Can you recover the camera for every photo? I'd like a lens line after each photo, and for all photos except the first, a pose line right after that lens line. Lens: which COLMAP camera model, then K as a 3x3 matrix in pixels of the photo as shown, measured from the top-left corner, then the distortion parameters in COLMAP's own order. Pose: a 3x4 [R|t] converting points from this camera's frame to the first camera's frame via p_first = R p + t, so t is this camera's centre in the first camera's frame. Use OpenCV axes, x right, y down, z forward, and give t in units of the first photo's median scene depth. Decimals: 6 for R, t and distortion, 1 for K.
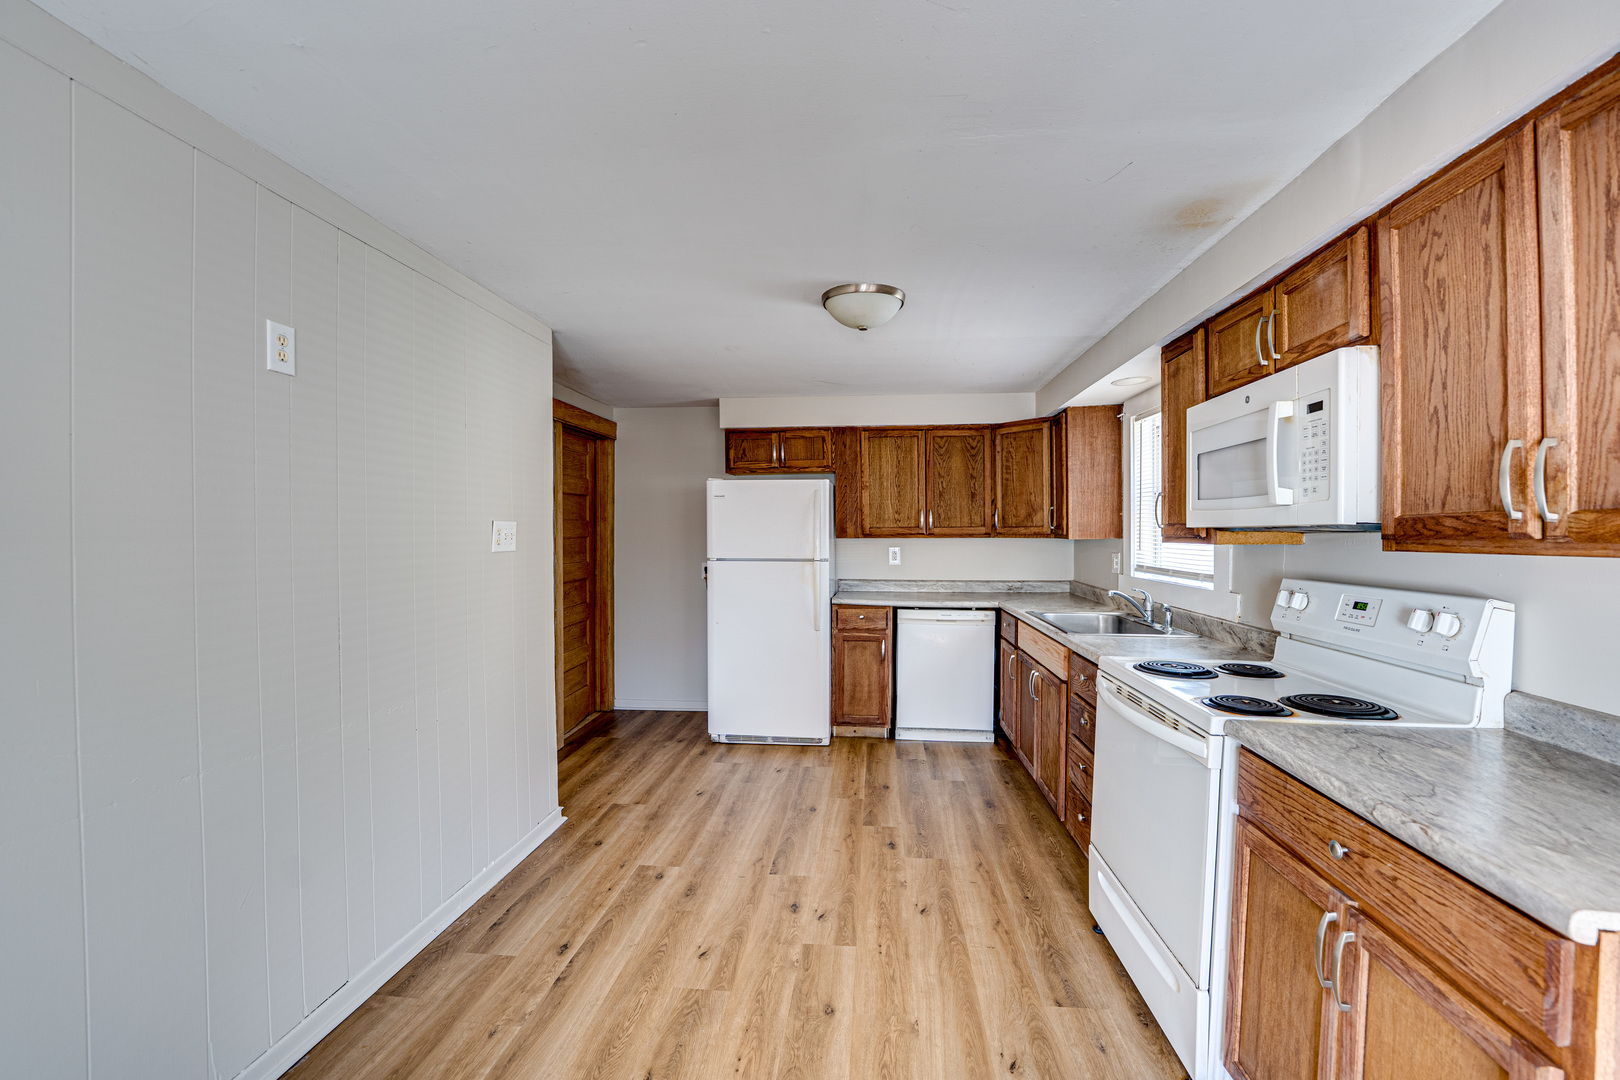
lens RADIAL K [[682.4, 0, 810.0], [0, 682.4, 540.0], [0, 0, 1]] dist [-0.002653, -0.000409]
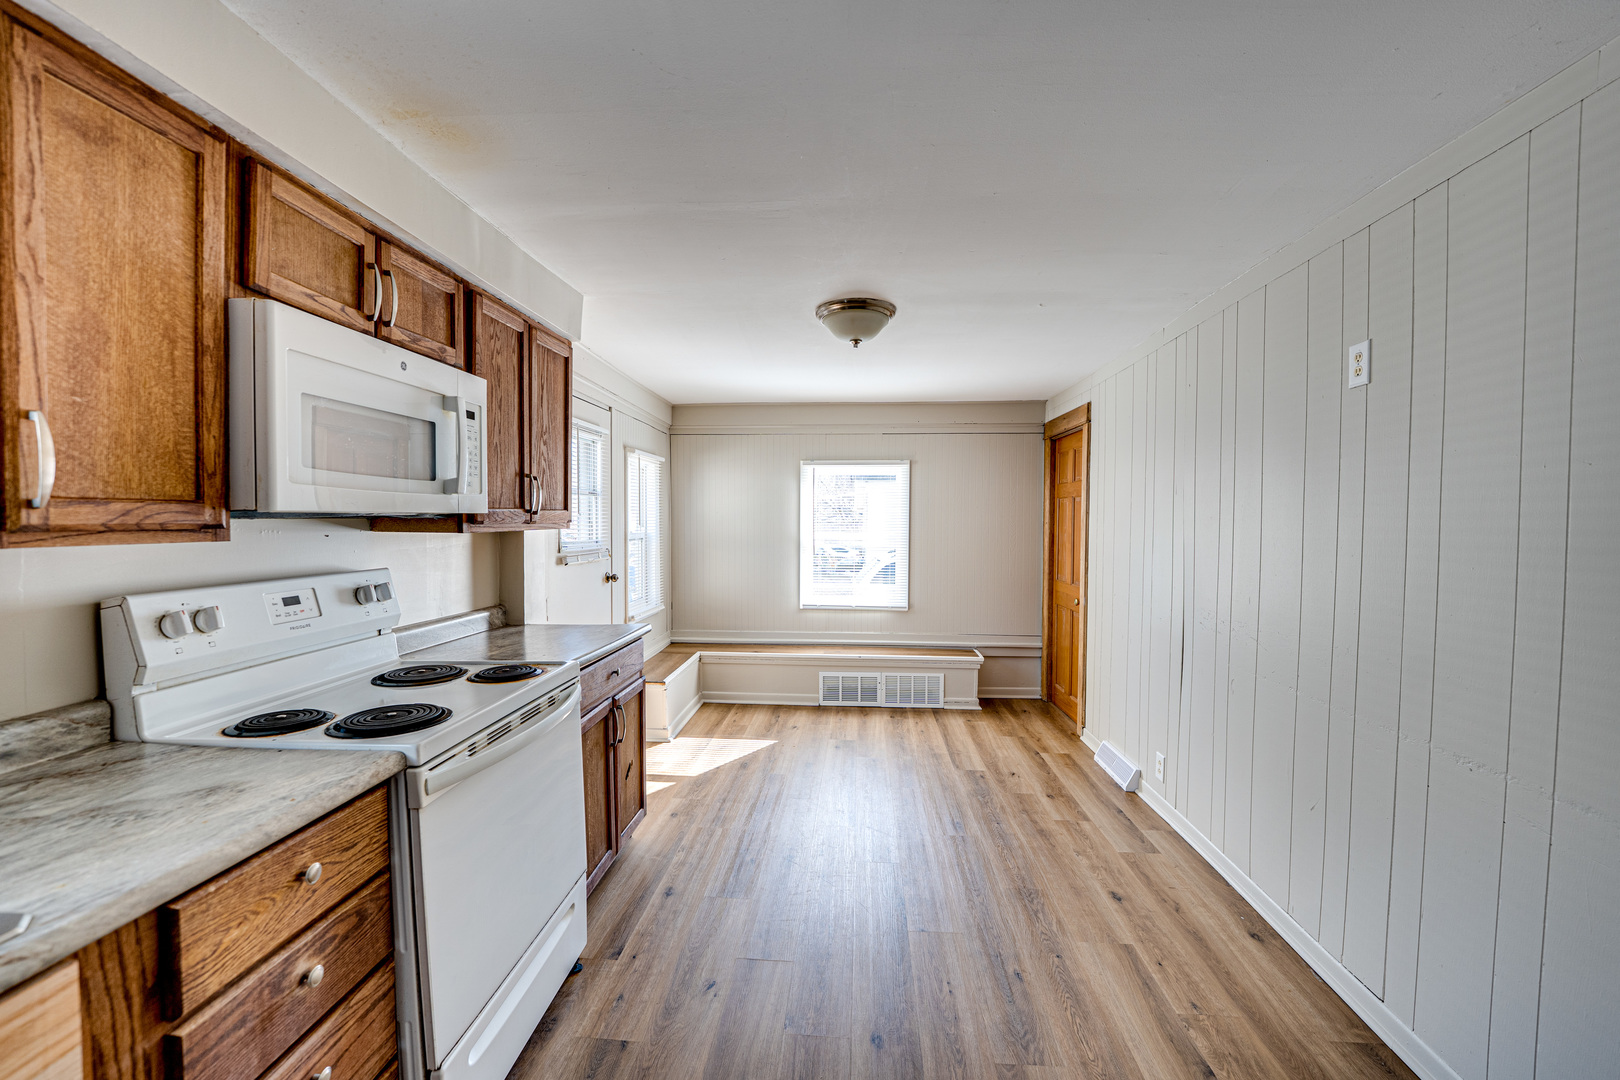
lens RADIAL K [[682.4, 0, 810.0], [0, 682.4, 540.0], [0, 0, 1]] dist [-0.002653, -0.000409]
pose [[-0.999603, -0.007112, -0.027277, 0.101815], [-0.008339, 0.998946, 0.045146, -0.020090], [0.026927, 0.045356, -0.998608, 1.293941]]
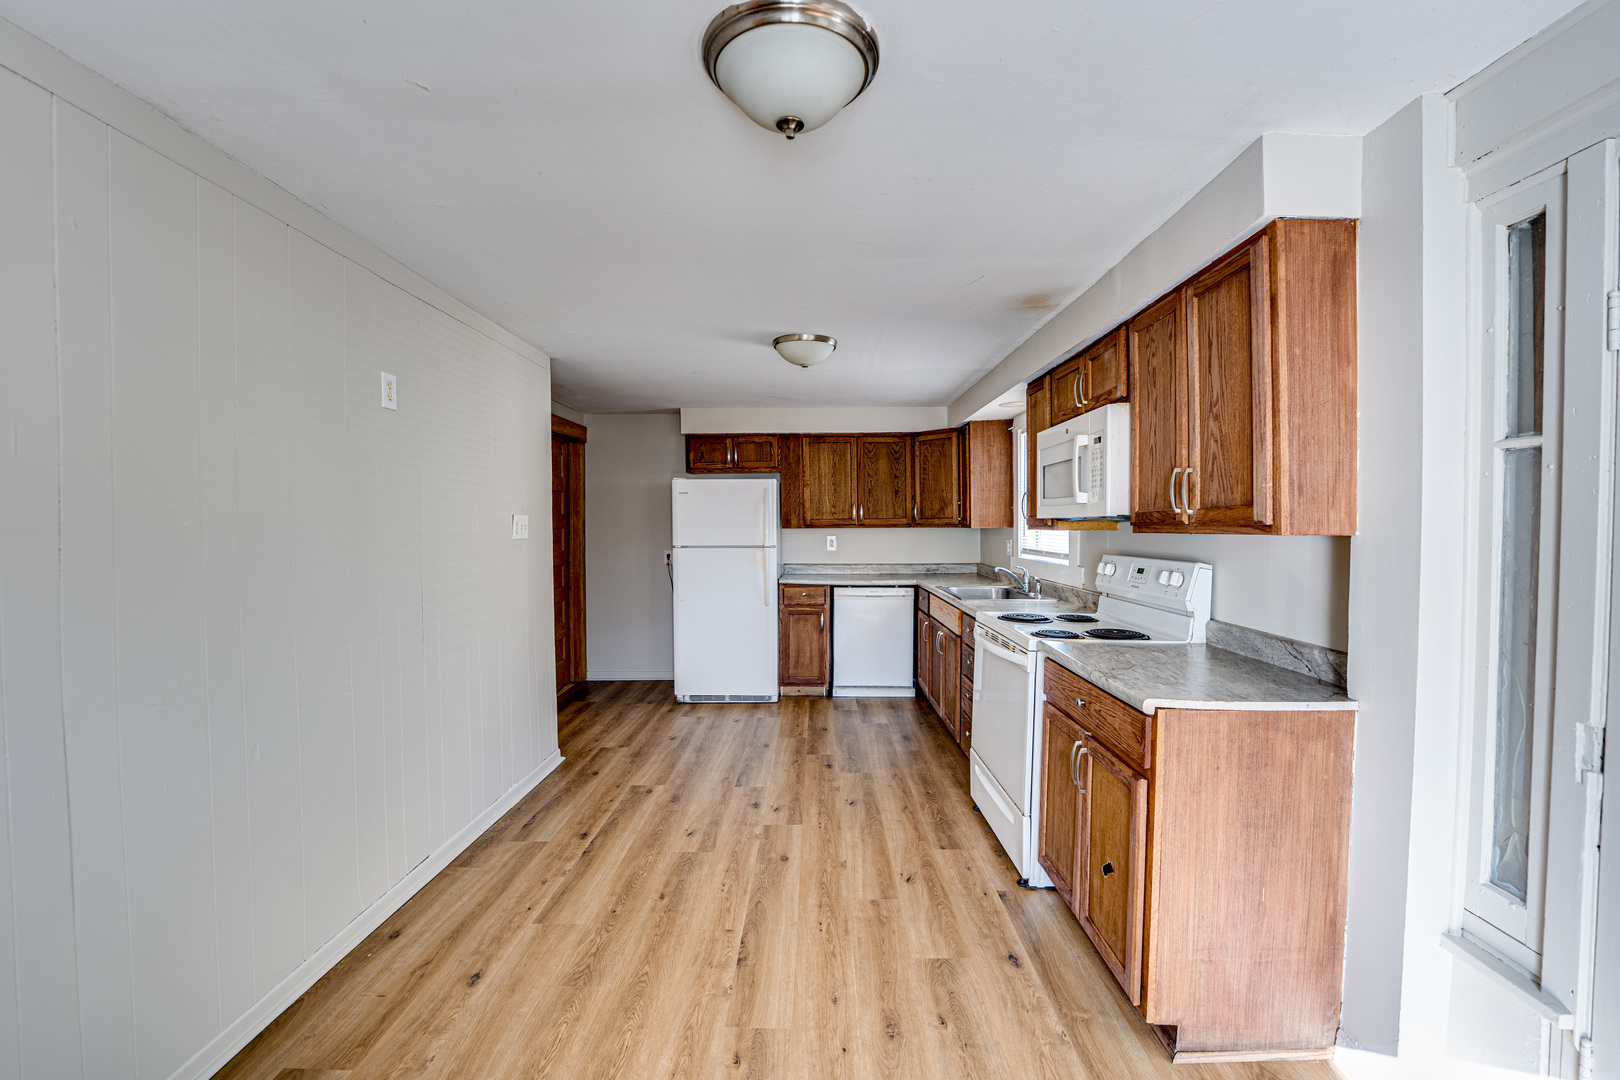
lens RADIAL K [[682.4, 0, 810.0], [0, 682.4, 540.0], [0, 0, 1]] dist [-0.002653, -0.000409]
pose [[0.996153, -0.005796, 0.087440, -0.026695], [0.004782, 0.999919, 0.011803, 0.005756], [-0.087501, -0.011339, 0.996100, -0.281890]]
